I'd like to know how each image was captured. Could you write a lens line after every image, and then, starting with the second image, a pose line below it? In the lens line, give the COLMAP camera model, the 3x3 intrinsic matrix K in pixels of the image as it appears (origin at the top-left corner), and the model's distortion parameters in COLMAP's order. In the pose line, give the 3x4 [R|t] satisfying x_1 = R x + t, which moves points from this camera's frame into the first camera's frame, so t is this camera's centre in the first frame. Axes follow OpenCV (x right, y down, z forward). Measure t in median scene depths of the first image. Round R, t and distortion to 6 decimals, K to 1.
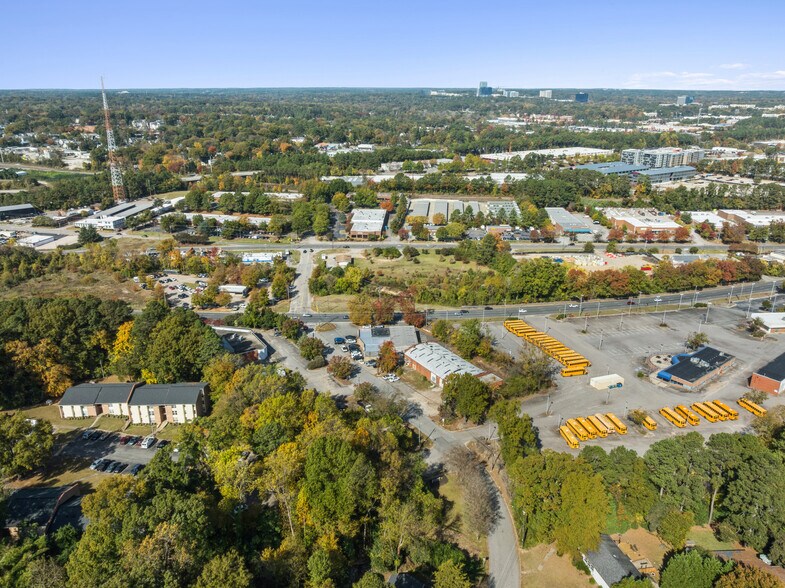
lens RADIAL K [[574.7, 0, 394.8], [0, 574.7, 324.7], [0, 0, 1]] dist [-0.026749, -0.001865]
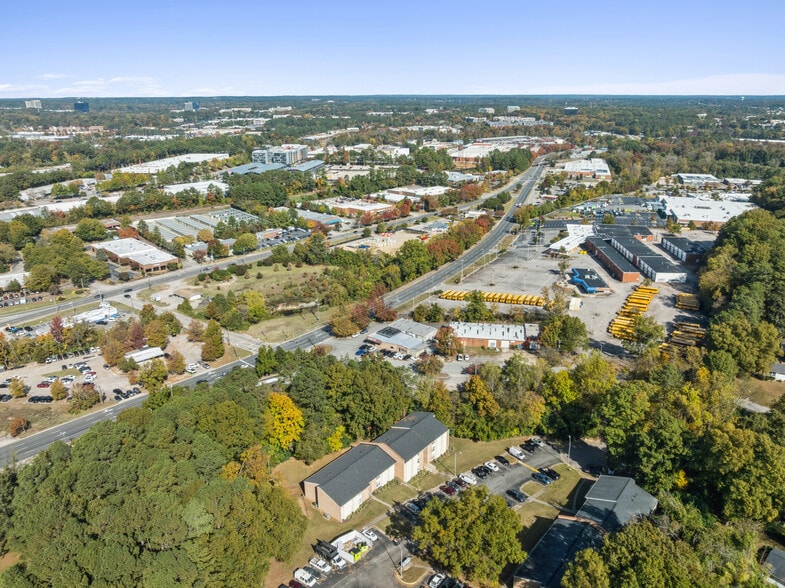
lens RADIAL K [[571.8, 0, 396.8], [0, 571.8, 291.2], [0, 0, 1]] dist [-0.008042, -0.006077]
pose [[0.665368, -0.248188, 0.704051, -0.431052], [0.292357, 0.954416, 0.060152, -0.068007], [-0.686887, 0.165811, 0.707597, 0.154729]]
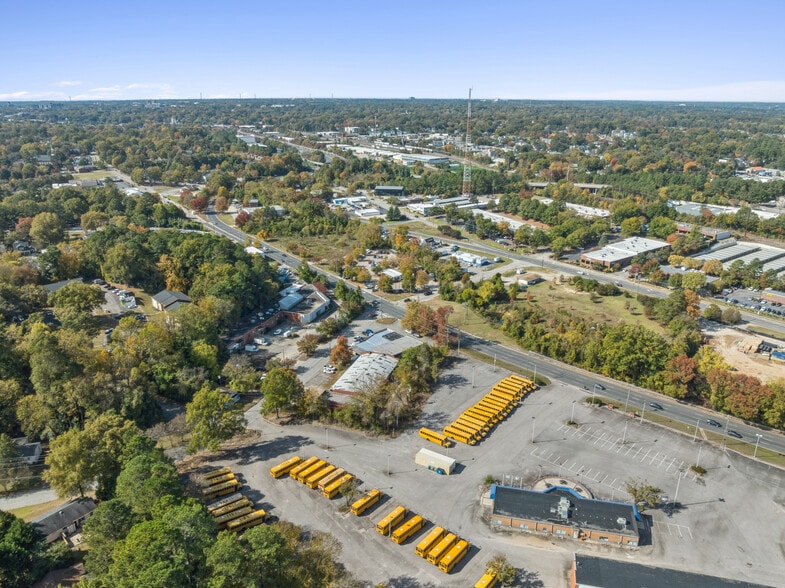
lens RADIAL K [[561.7, 0, 398.6], [0, 561.7, 294.6], [0, 0, 1]] dist [-0.027727, -0.003667]
pose [[0.623478, 0.259795, -0.737416, 0.423350], [-0.301702, 0.950071, 0.079629, -0.084729], [0.721285, 0.172833, 0.670729, 0.190552]]
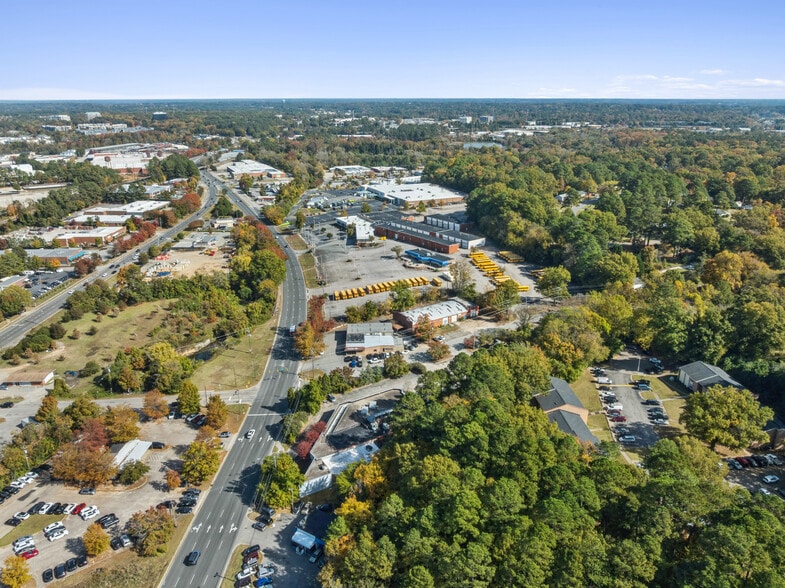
lens RADIAL K [[561.7, 0, 398.6], [0, 561.7, 294.6], [0, 0, 1]] dist [-0.027727, -0.003667]
pose [[-0.012531, -0.333875, 0.942534, -0.558332], [0.382756, 0.869215, 0.312991, -0.199898], [-0.923764, 0.364683, 0.116901, 0.474658]]
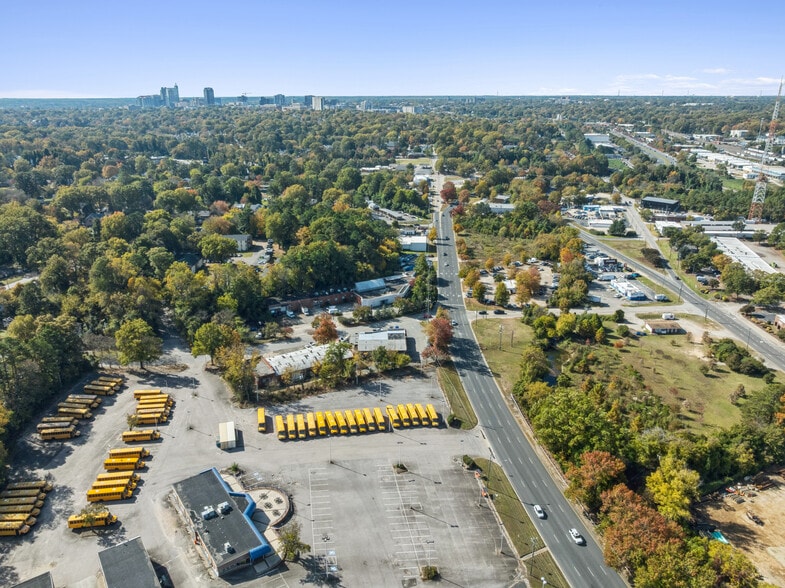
lens RADIAL K [[571.8, 0, 396.8], [0, 571.8, 291.2], [0, 0, 1]] dist [-0.008042, -0.006077]
pose [[-0.029507, 0.323770, -0.945676, 0.543391], [-0.382848, 0.870280, 0.309902, -0.222786], [0.923340, 0.371194, 0.098275, 0.525409]]
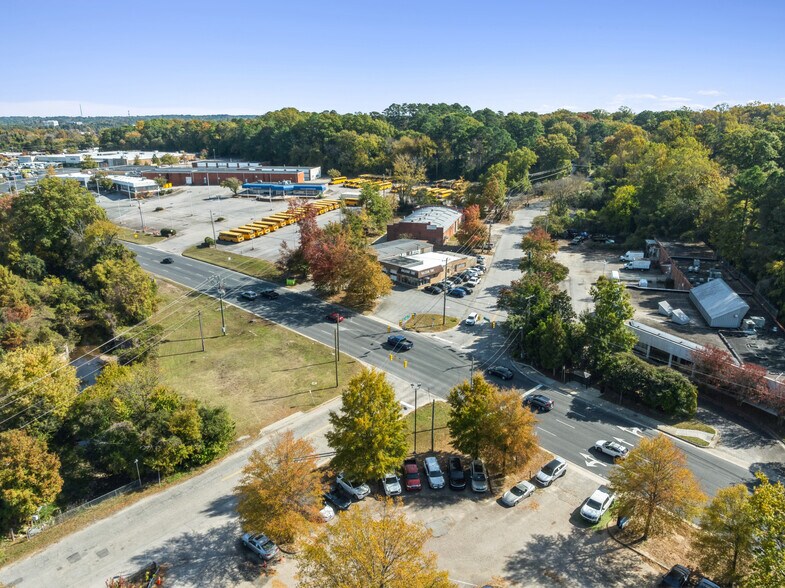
lens RADIAL K [[550.7, 0, 398.9], [0, 550.7, 293.3], [0, 0, 1]] dist [-0.045026, 0.000917]
pose [[-0.668033, -0.231674, 0.707148, -0.243020], [0.281032, 0.801376, 0.528031, -0.144999], [-0.689023, 0.551474, -0.470239, 0.763007]]
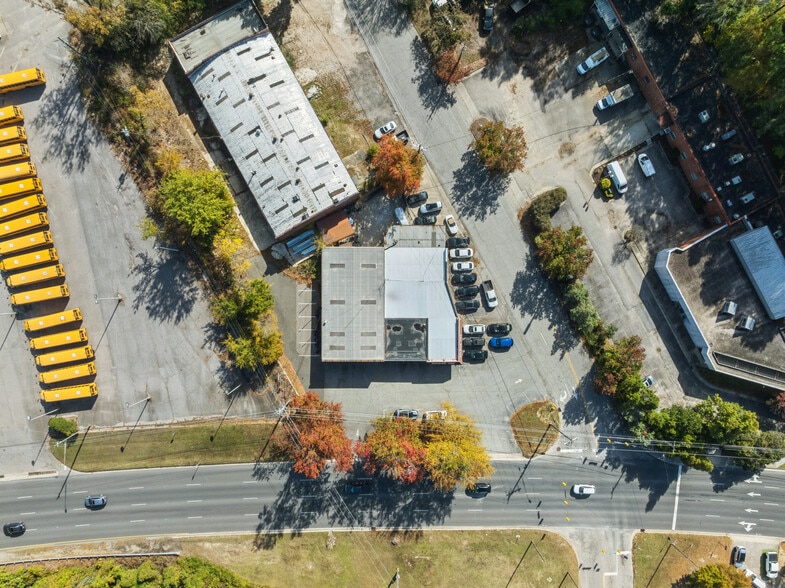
lens RADIAL K [[551.6, 0, 392.5], [0, 551.6, 294.0], [0, 0, 1]] dist [-0.044778, 0.002368]
pose [[-0.997681, -0.064708, -0.021096, -0.002130], [0.005926, -0.391372, 0.920213, -0.204557], [-0.067802, 0.917955, 0.390848, 0.491540]]
